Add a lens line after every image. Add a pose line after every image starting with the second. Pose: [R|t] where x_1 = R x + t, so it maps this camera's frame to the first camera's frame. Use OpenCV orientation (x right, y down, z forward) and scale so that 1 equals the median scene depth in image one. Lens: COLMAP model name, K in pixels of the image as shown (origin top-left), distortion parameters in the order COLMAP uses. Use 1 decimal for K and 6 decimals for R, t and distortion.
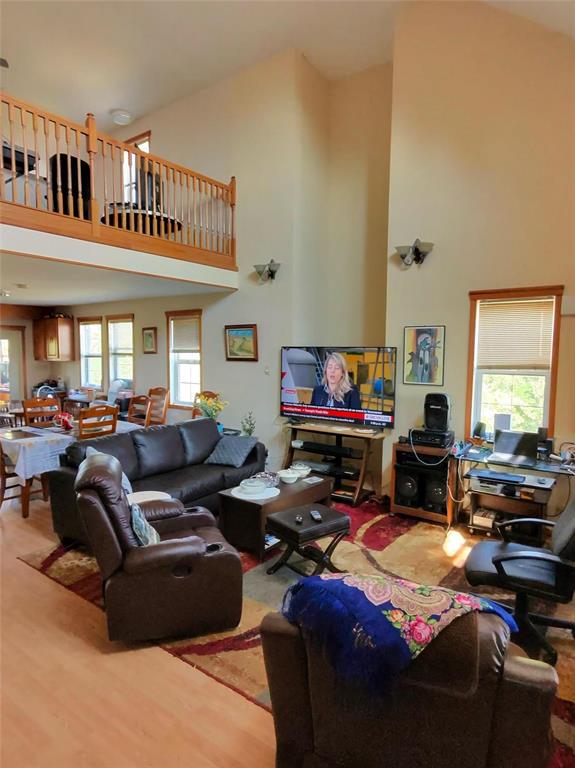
lens RADIAL K [[465.9, 0, 291.1], [0, 465.9, 387.0], [0, 0, 1]] dist [-0.004826, 0.000575]
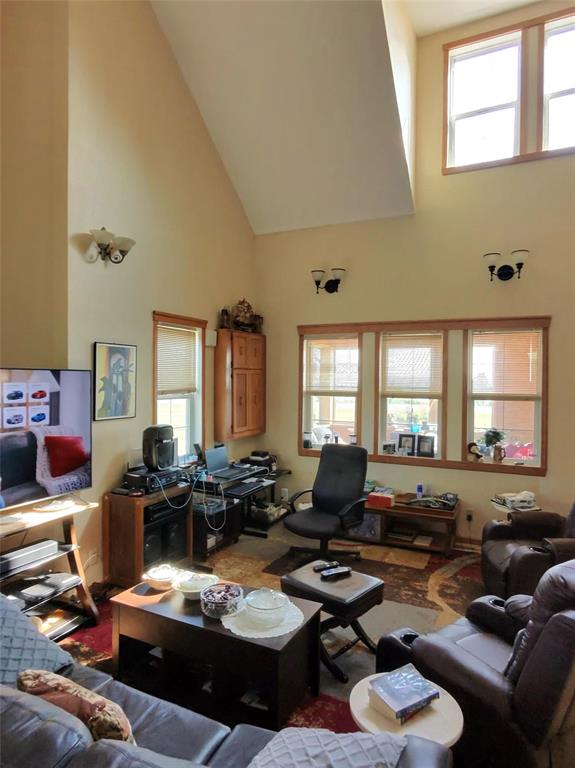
lens RADIAL K [[465.9, 0, 291.1], [0, 465.9, 387.0], [0, 0, 1]] dist [-0.004826, 0.000575]
pose [[-0.186363, -0.026612, 0.982120, -0.343381], [0.068338, 0.996861, 0.039979, -0.044434], [-0.980101, 0.074567, -0.183959, 0.549326]]
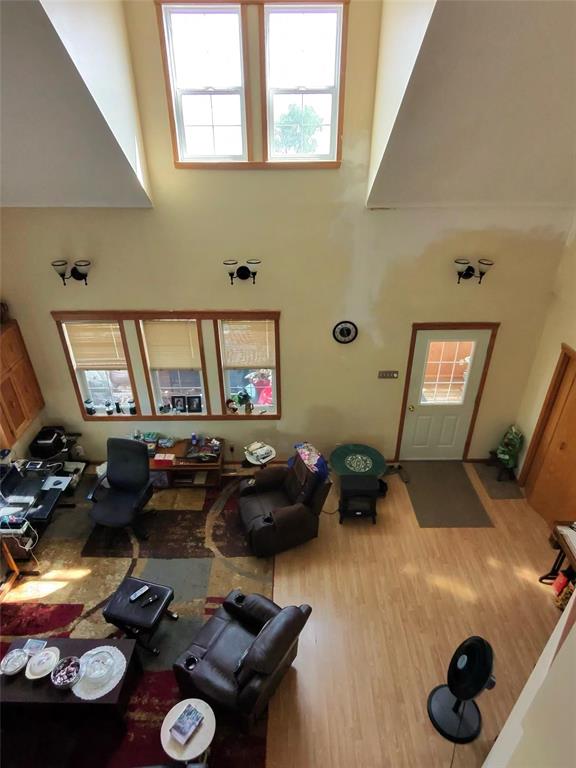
lens RADIAL K [[465.9, 0, 291.6], [0, 465.9, 387.0], [0, 0, 1]] dist [-0.004826, 0.000575]
pose [[-0.596900, -0.422319, 0.682171, -0.374253], [0.062464, 0.823211, 0.564290, -0.391558], [-0.799880, 0.379436, -0.464995, 0.477518]]
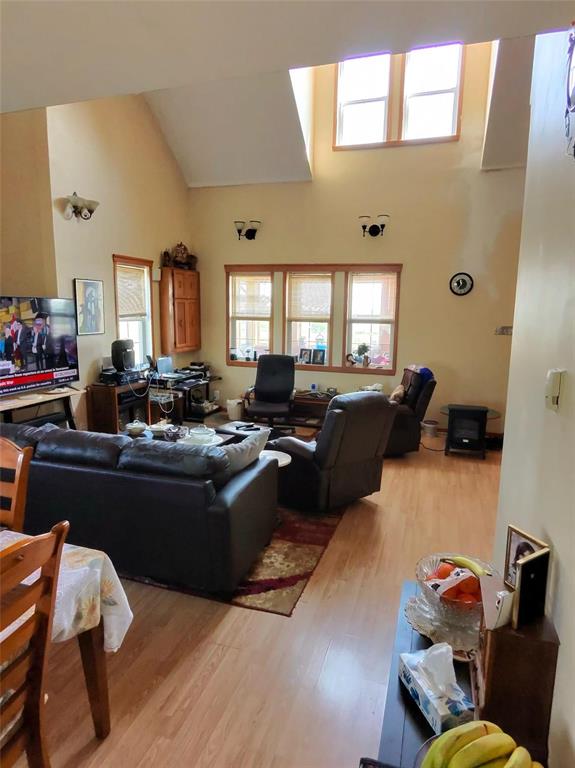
lens RADIAL K [[465.9, 0, 291.1], [0, 465.9, 387.0], [0, 0, 1]] dist [-0.004826, 0.000575]
pose [[-0.313583, -0.169366, 0.934334, -0.580331], [0.056443, 0.978900, 0.196387, -0.046263], [-0.947882, 0.114321, -0.297407, 0.576989]]
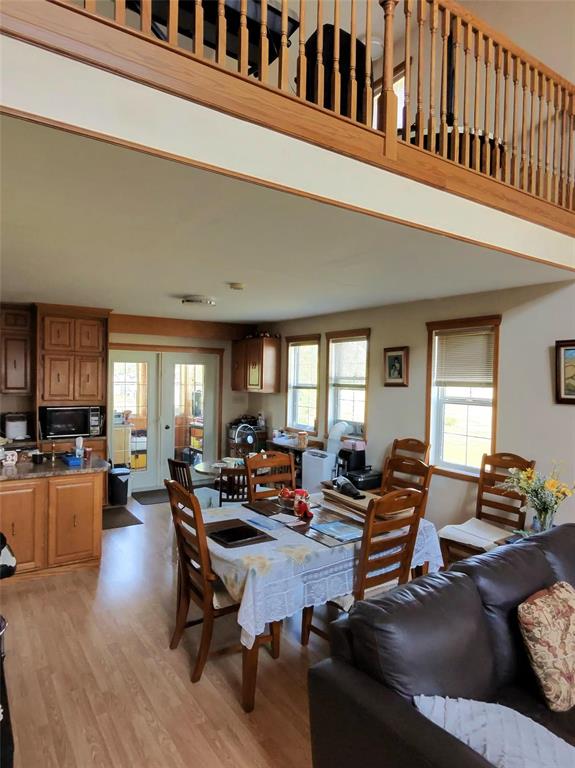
lens RADIAL K [[483.5, 0, 287.5], [0, 483.5, 384.0], [0, 0, 1]] dist [-0.000460, 0.000147]
pose [[0.938771, 0.017081, -0.344117, -0.208681], [-0.039870, 0.997446, -0.059258, -0.027787], [0.342226, 0.069350, 0.937055, 0.296655]]
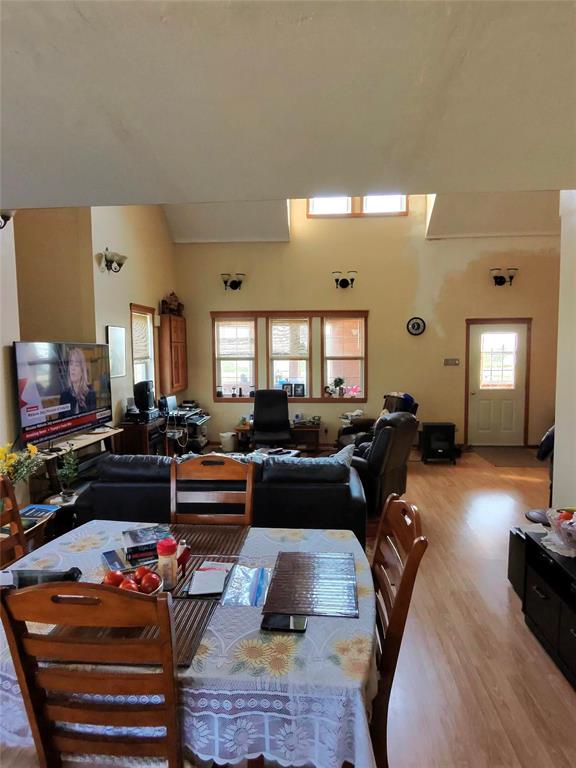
lens RADIAL K [[446.1, 0, 288.0], [0, 446.1, 384.0], [0, 0, 1]] dist [0.000145, 0.000430]
pose [[-0.524330, -0.068317, 0.848770, -0.569801], [0.070448, 0.989879, 0.123195, -0.060788], [-0.848596, 0.124389, -0.514210, 0.781876]]
